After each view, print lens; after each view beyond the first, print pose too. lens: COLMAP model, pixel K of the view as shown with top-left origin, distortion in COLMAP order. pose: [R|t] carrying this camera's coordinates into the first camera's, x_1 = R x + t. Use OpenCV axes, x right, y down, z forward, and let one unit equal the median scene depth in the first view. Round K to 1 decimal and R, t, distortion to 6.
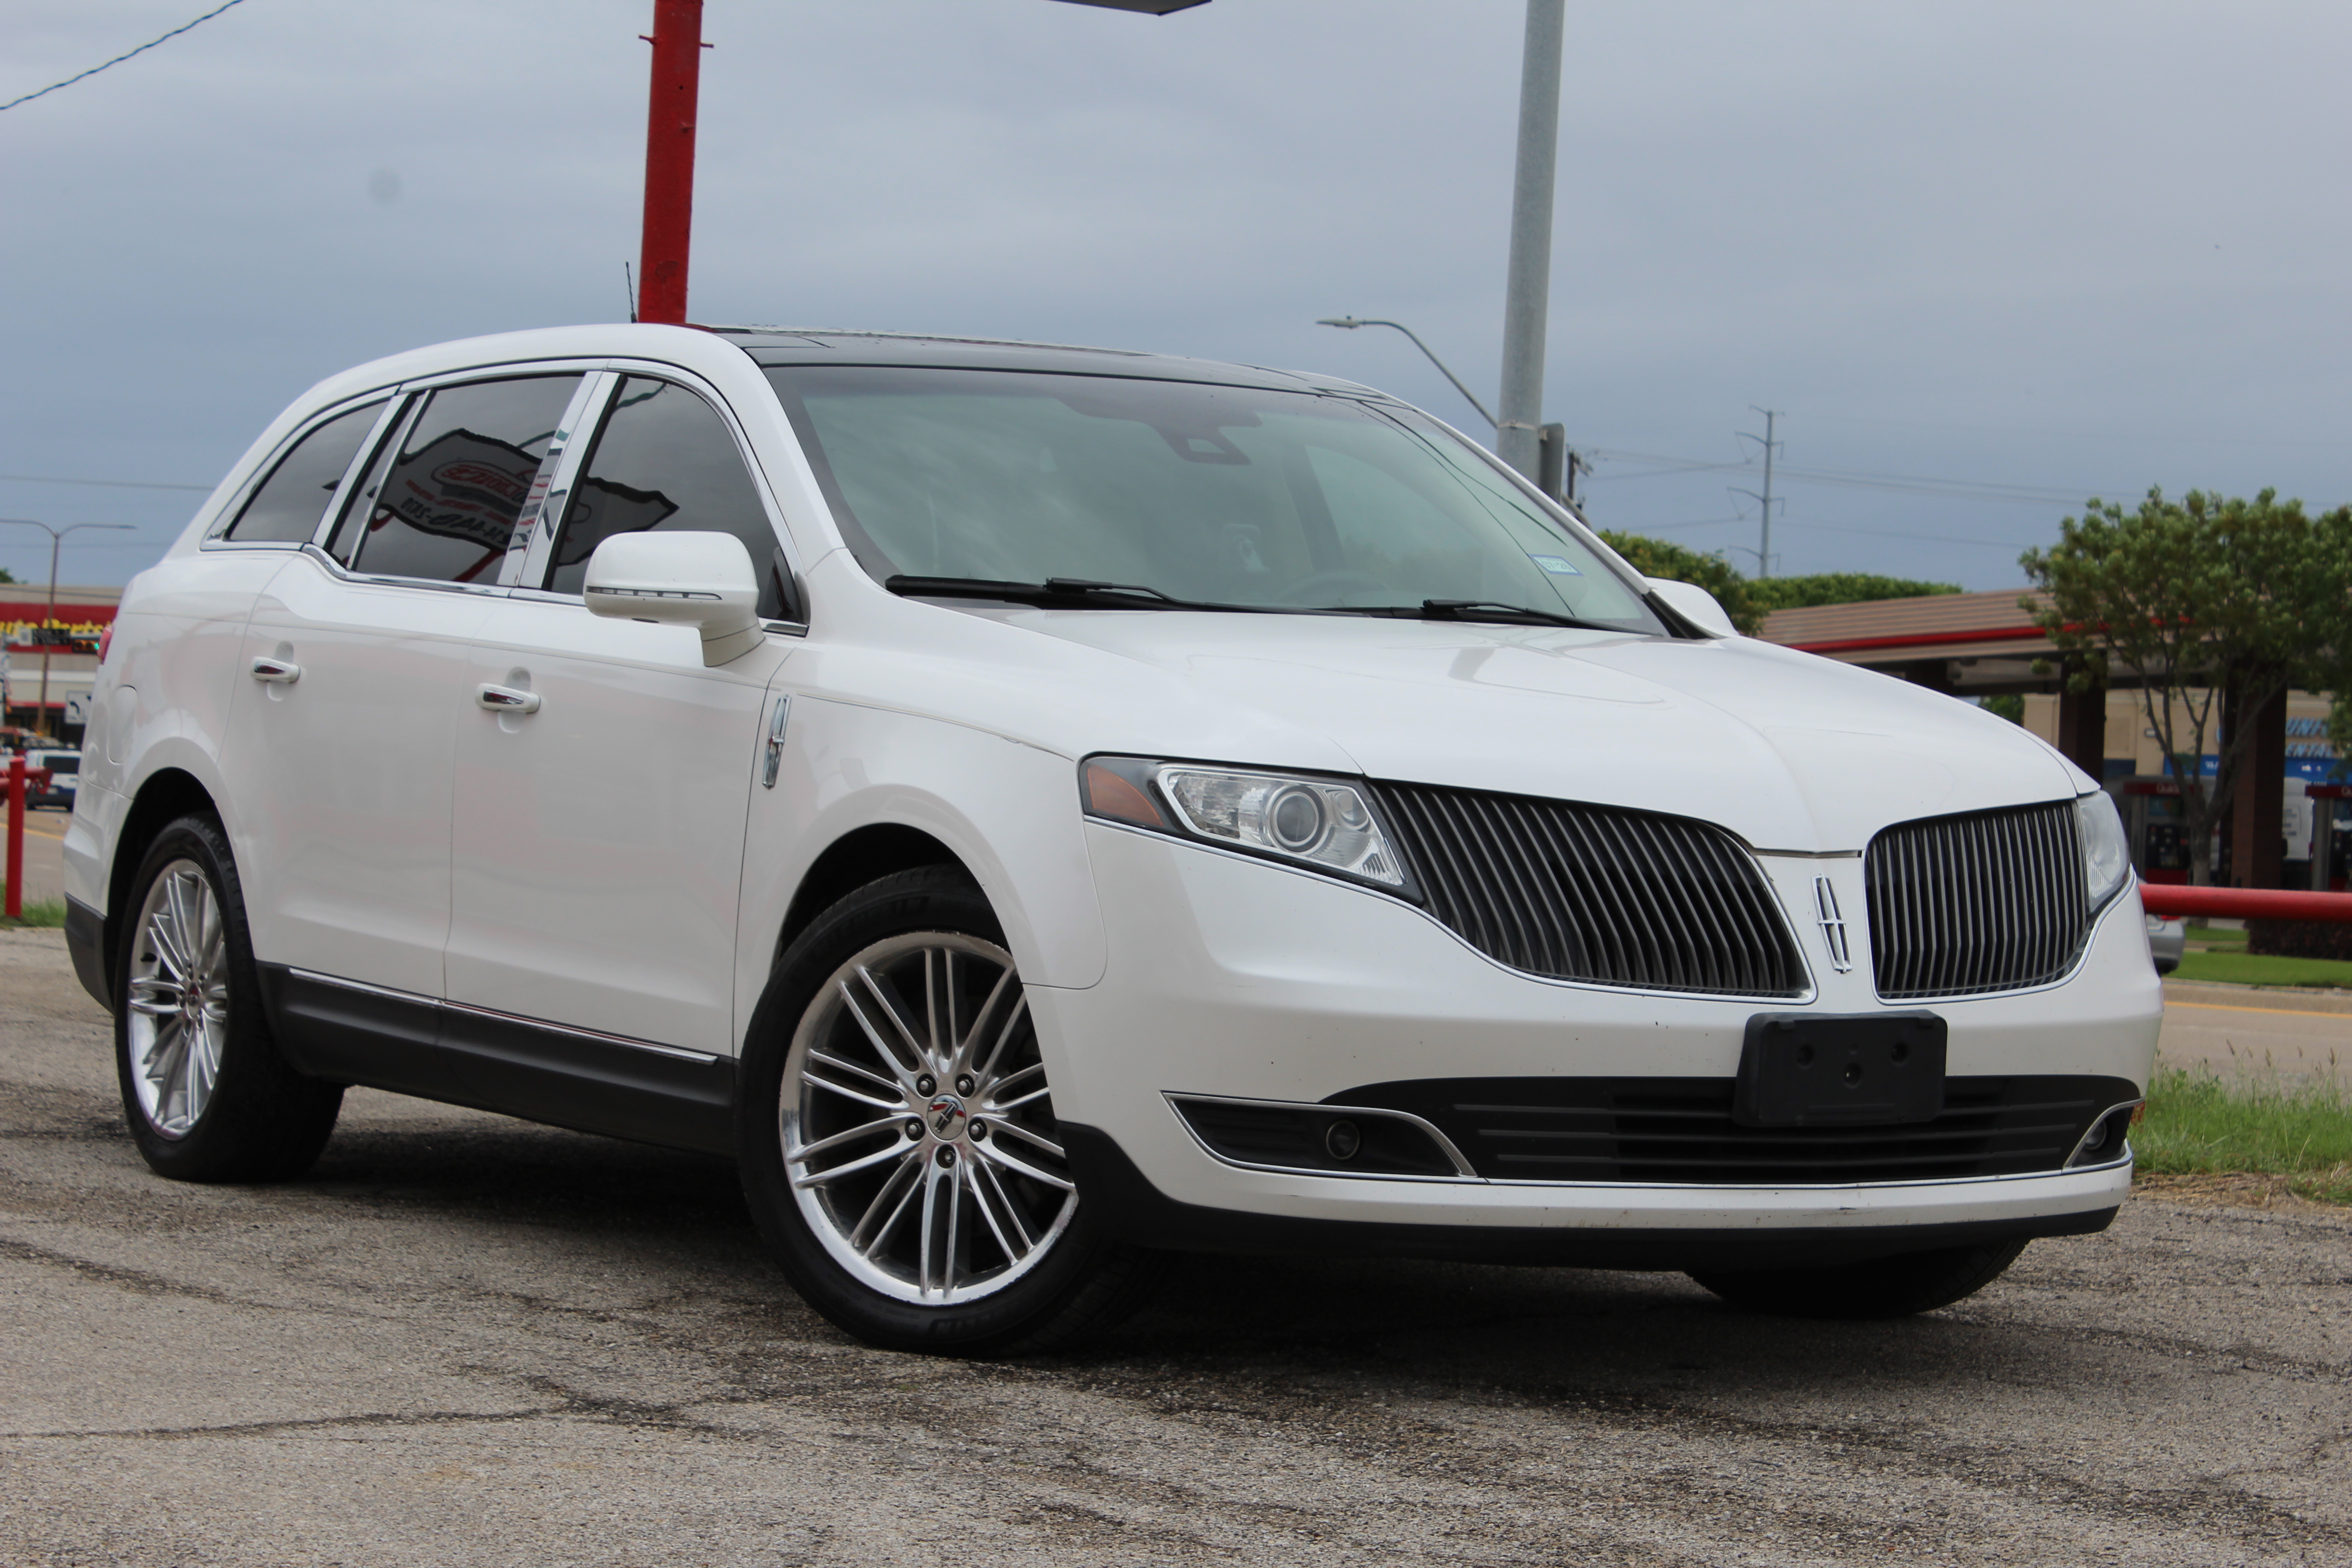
lens RADIAL K [[5692.9, 0, 1171.7], [0, 5692.9, 778.2], [0, 0, 1]] dist [-0.027039, 0.000000]
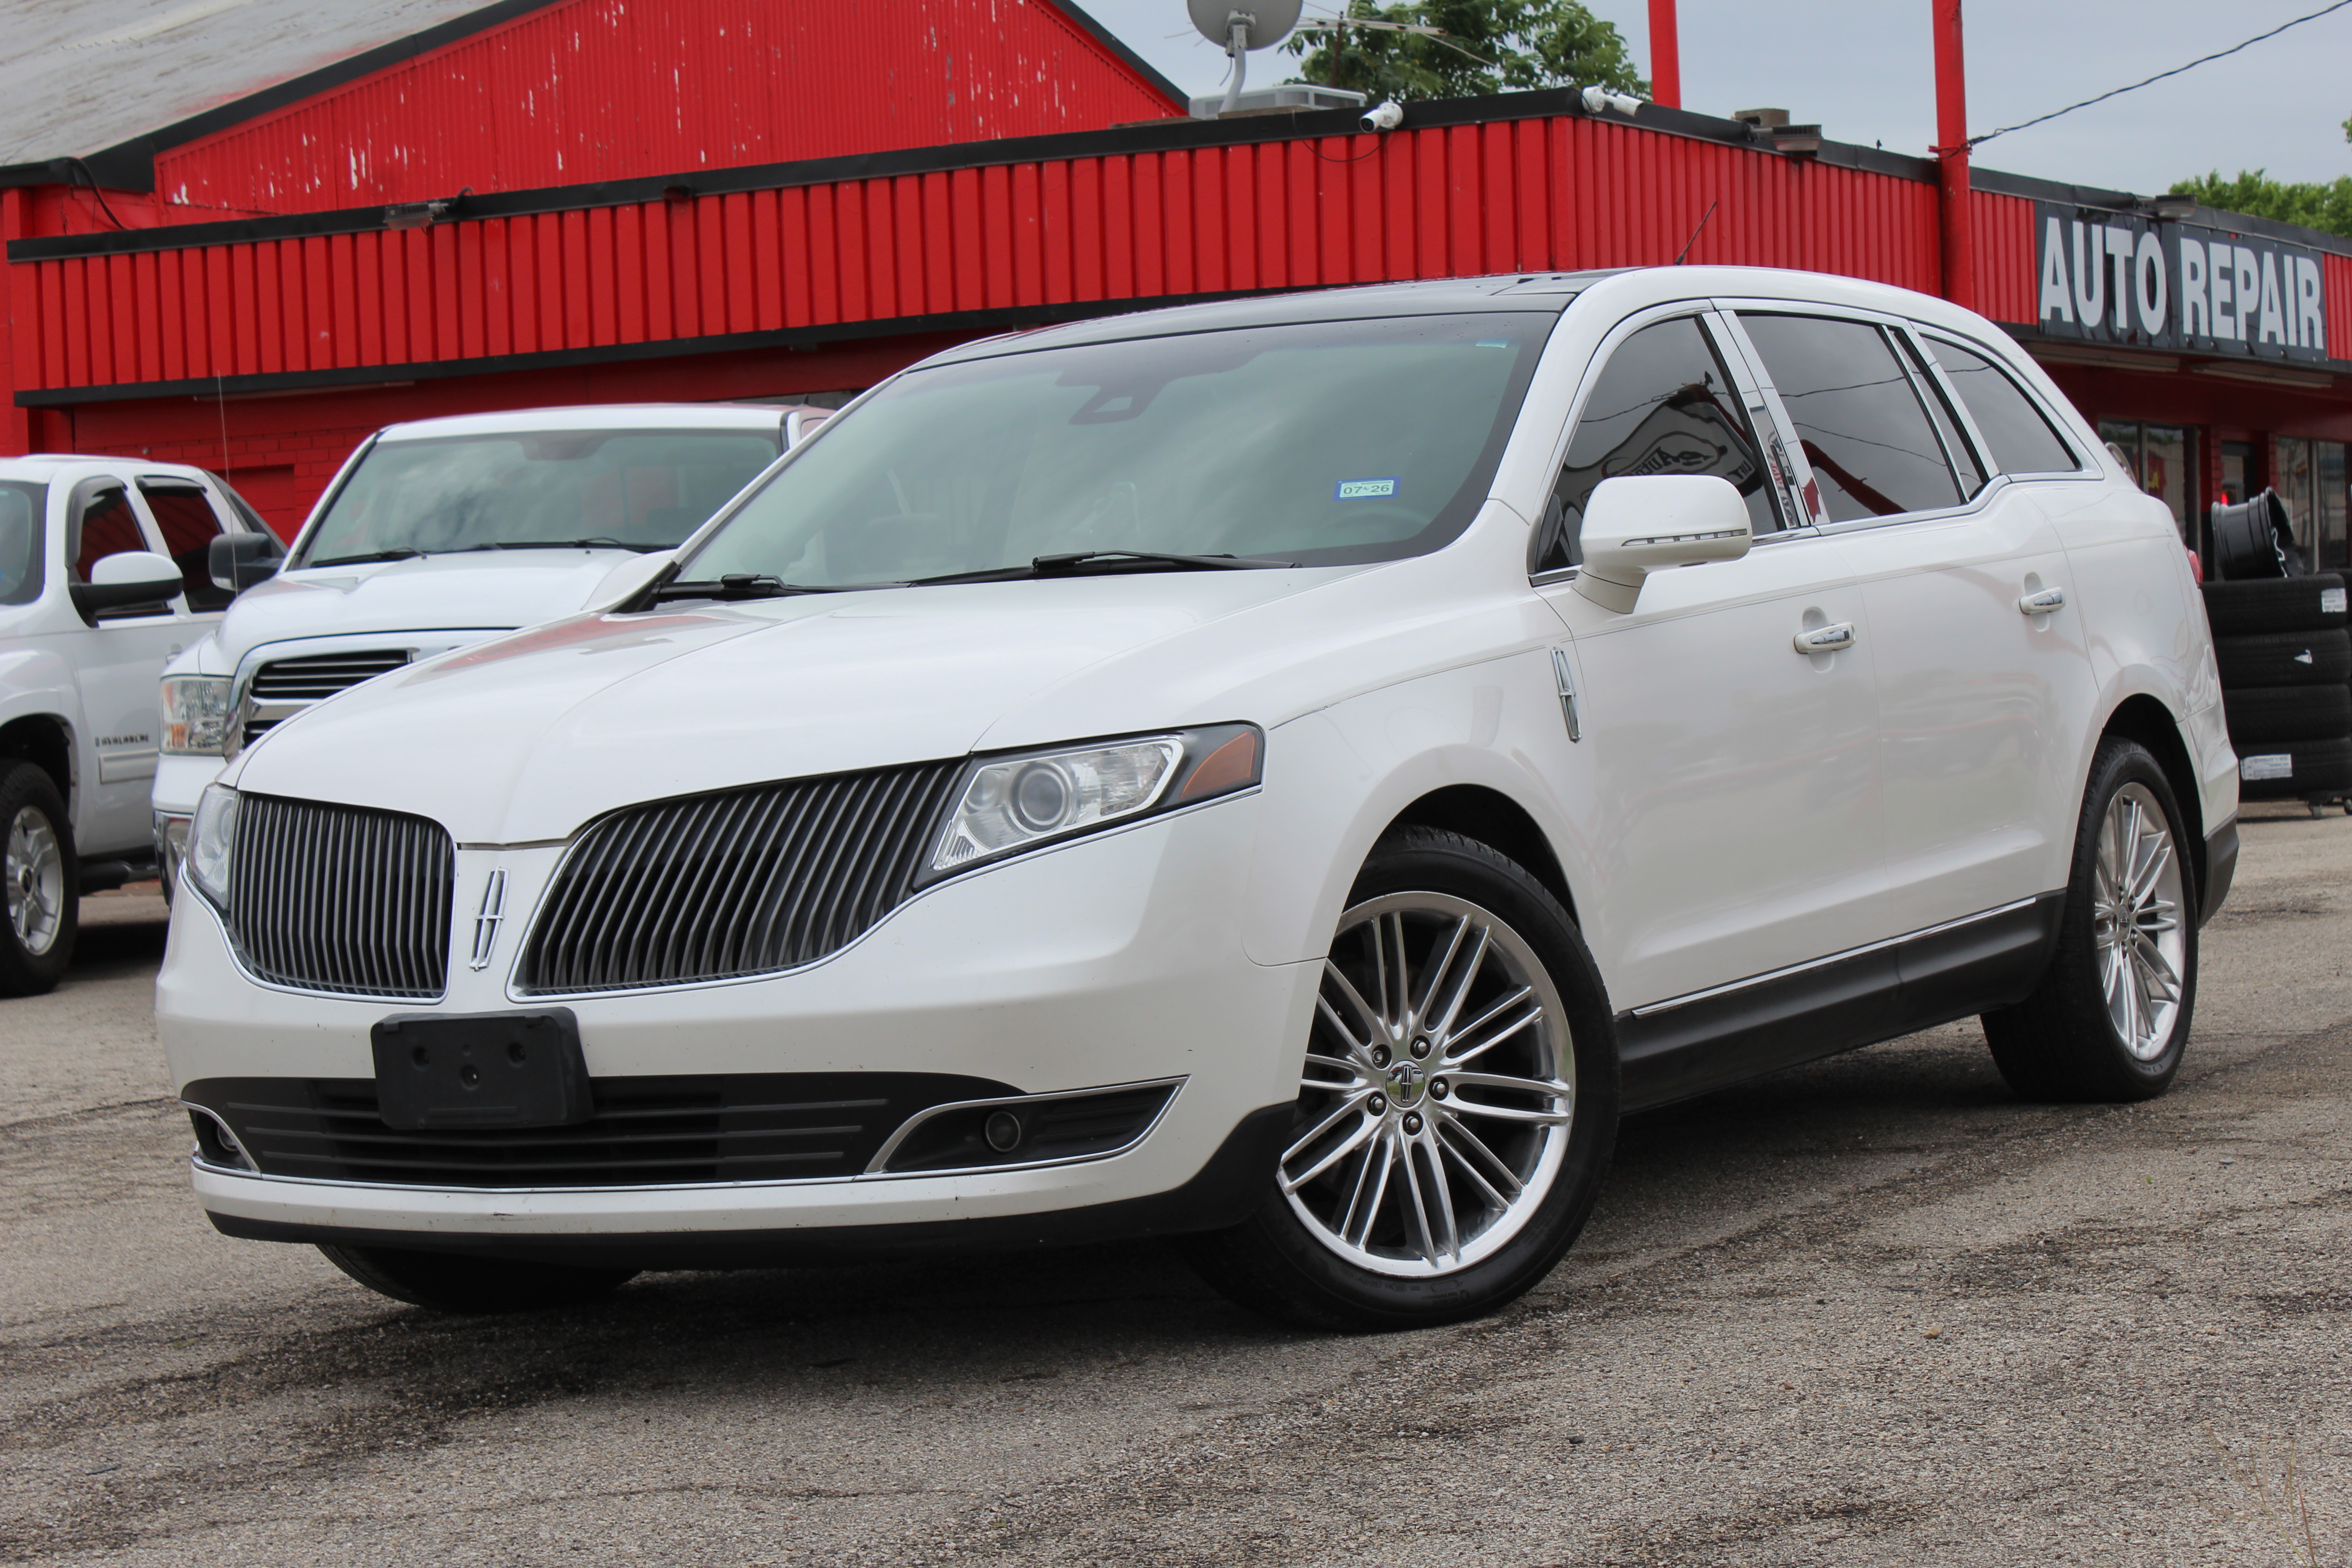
lens RADIAL K [[4923.2, 0, 1174.1], [0, 4923.2, 781.9], [0, 0, 1]] dist [0.179501, 0.000000]
pose [[0.500421, -0.035020, -0.865074, 0.864248], [0.065906, 0.997823, -0.002269, 0.011480], [0.863270, -0.055878, 0.501640, 0.653306]]
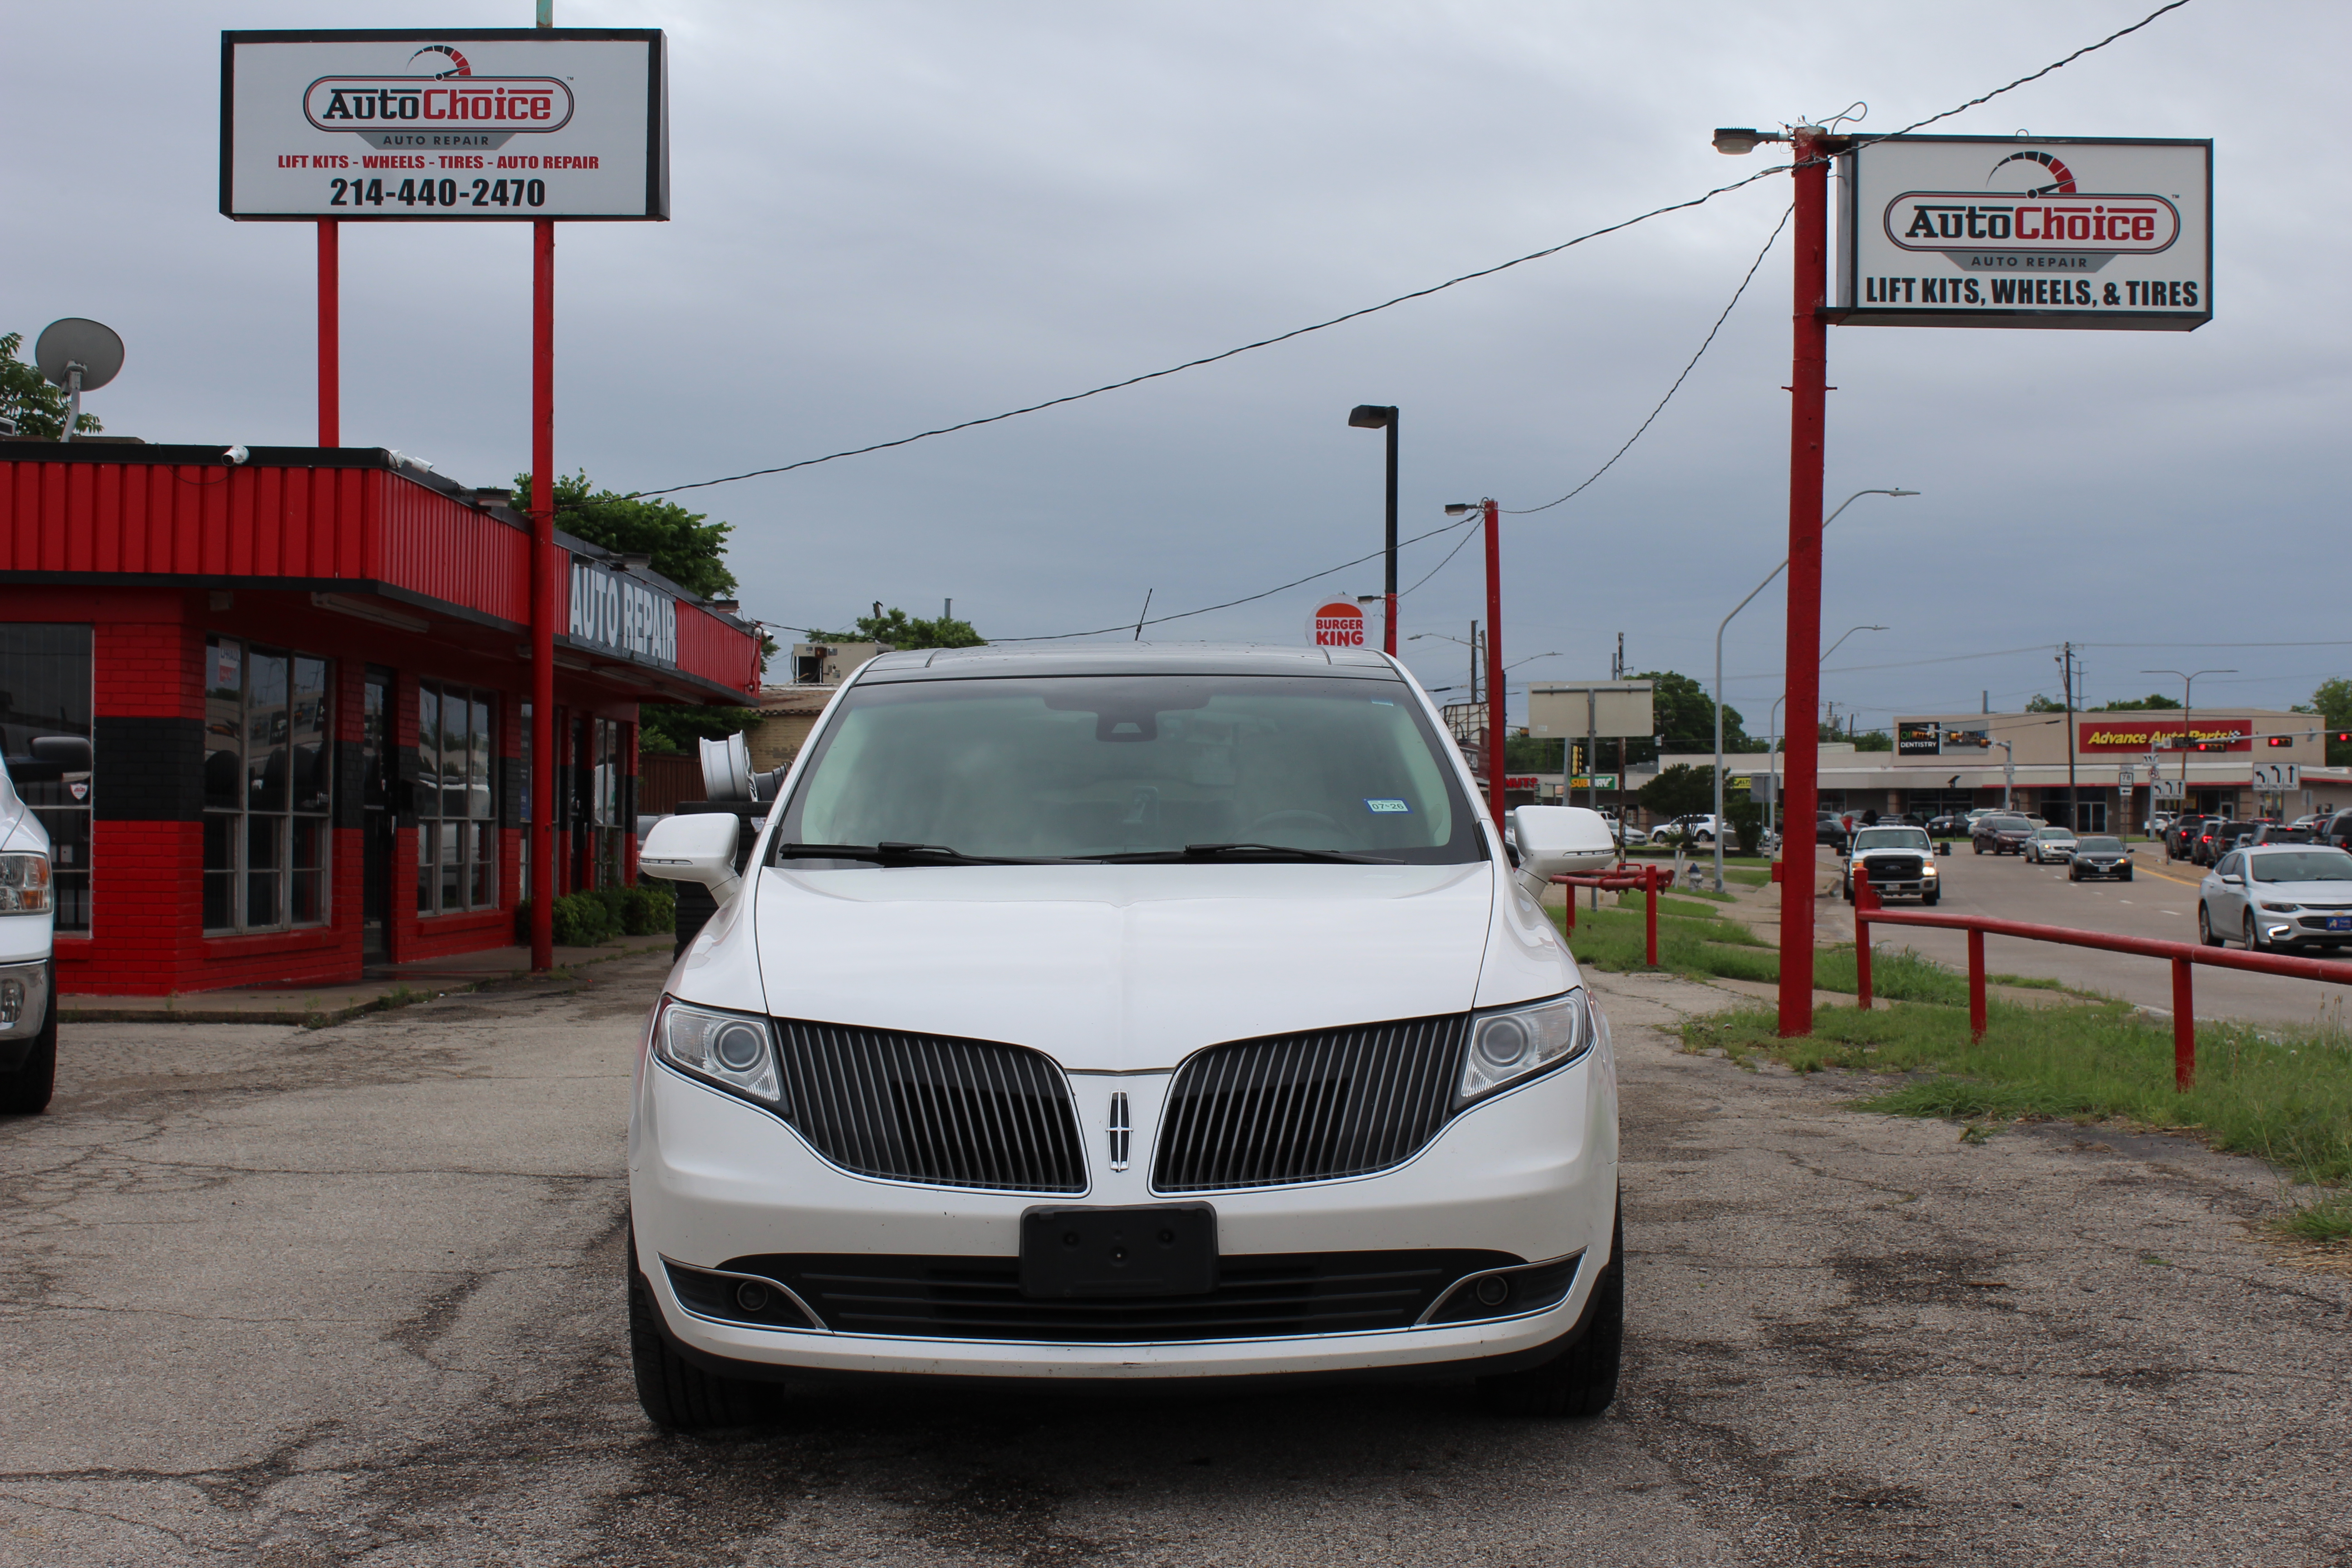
lens RADIAL K [[3415.2, 0, 1183.9], [0, 3415.2, 799.4], [0, 0, 1]] dist [-0.041328, 0.000000]
pose [[0.867533, -0.033854, -0.496227, 0.477716], [0.030261, 0.999425, -0.015279, -0.033122], [0.496459, -0.001762, 0.868059, 0.350003]]
